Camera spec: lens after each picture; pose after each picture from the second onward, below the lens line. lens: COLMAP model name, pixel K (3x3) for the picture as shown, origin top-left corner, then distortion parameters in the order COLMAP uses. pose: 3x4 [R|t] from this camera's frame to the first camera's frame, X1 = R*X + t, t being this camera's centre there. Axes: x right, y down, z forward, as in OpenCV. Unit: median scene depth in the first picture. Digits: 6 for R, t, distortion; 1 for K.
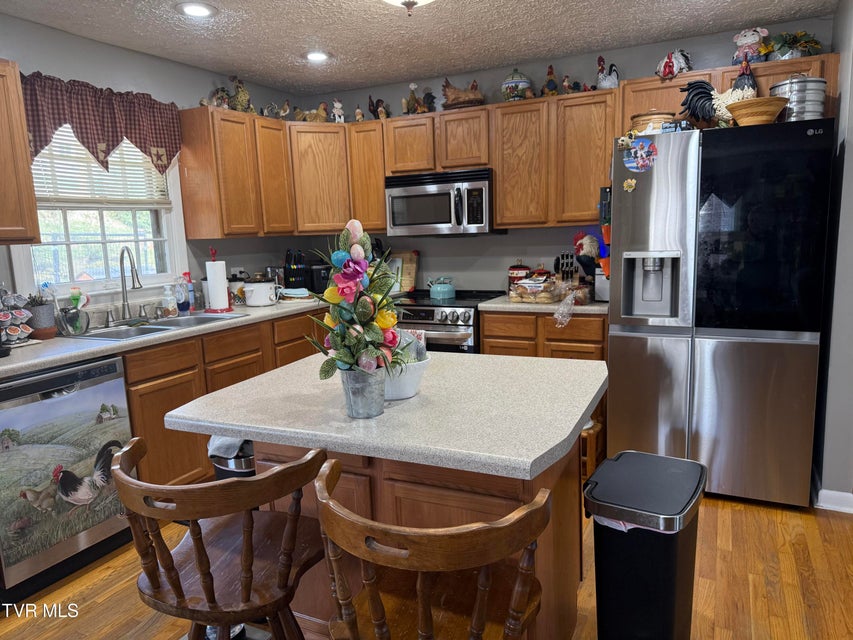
lens RADIAL K [[595.3, 0, 421.6], [0, 595.3, 325.5], [0, 0, 1]] dist [0.045799, -0.048046]
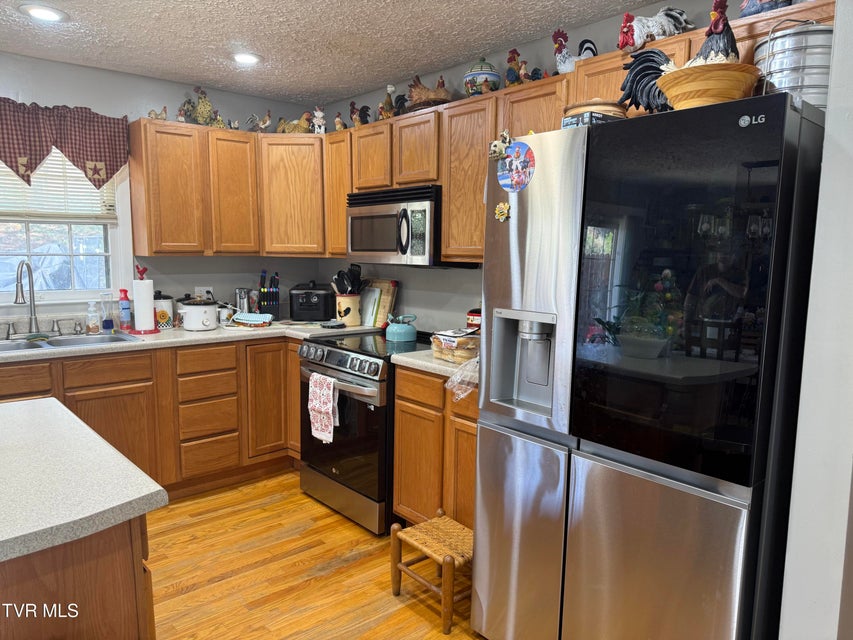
lens RADIAL K [[595.3, 0, 428.0], [0, 595.3, 327.8], [0, 0, 1]] dist [0.045799, -0.048046]
pose [[0.922871, 0.095641, -0.373043, 0.446722], [-0.104554, 0.994512, -0.003684, -0.076940], [0.370644, 0.042403, 0.927807, 0.292631]]
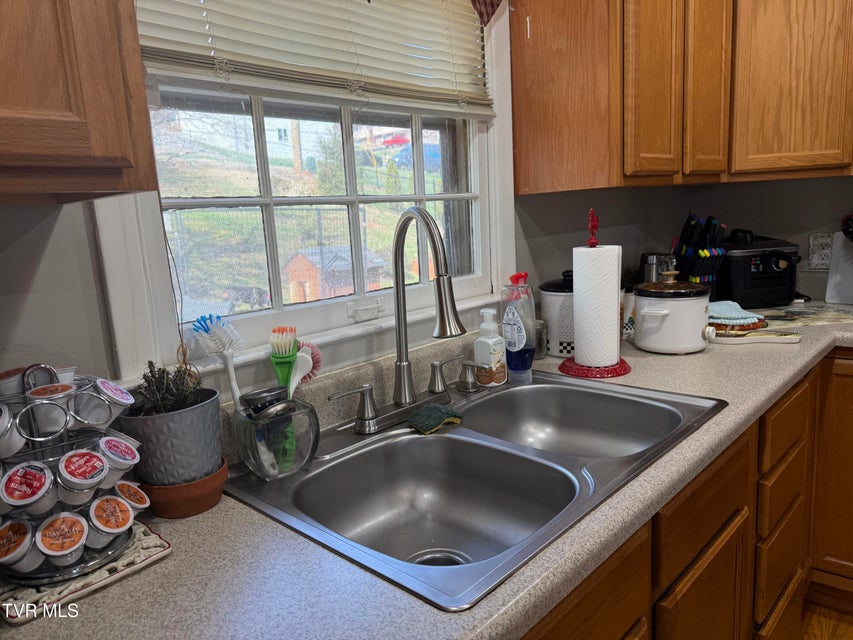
lens RADIAL K [[595.3, 0, 424.3], [0, 595.3, 317.0], [0, 0, 1]] dist [0.045799, -0.048046]
pose [[0.955430, 0.027851, -0.293902, -0.343768], [-0.020602, 0.999403, 0.027733, -0.070186], [0.294499, -0.020442, 0.955433, 0.601470]]
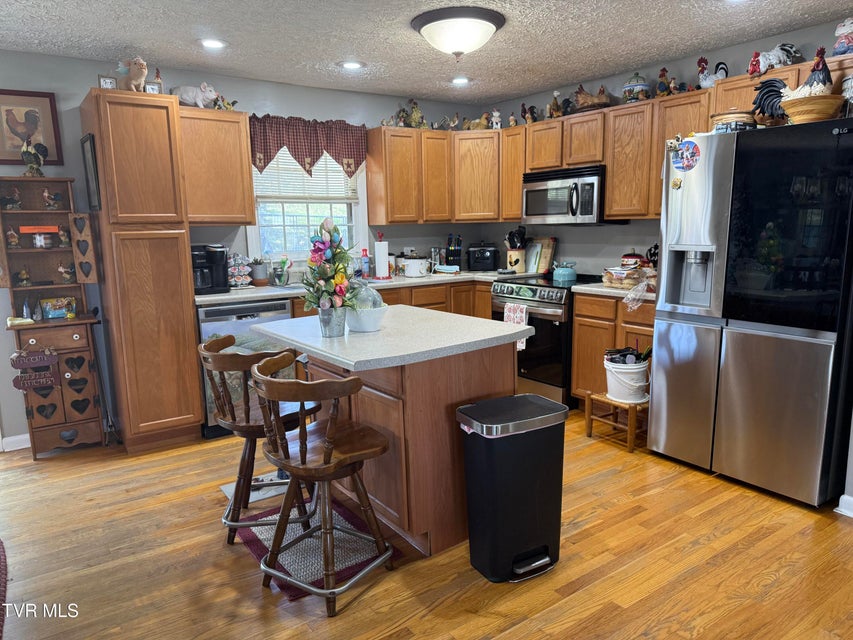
lens RADIAL K [[595.3, 0, 429.0], [0, 595.3, 327.1], [0, 0, 1]] dist [0.045799, -0.048046]
pose [[0.881077, 0.101715, -0.461906, 0.404238], [-0.087734, 0.994801, 0.051711, 0.007237], [0.464764, -0.005037, 0.885420, -0.149980]]
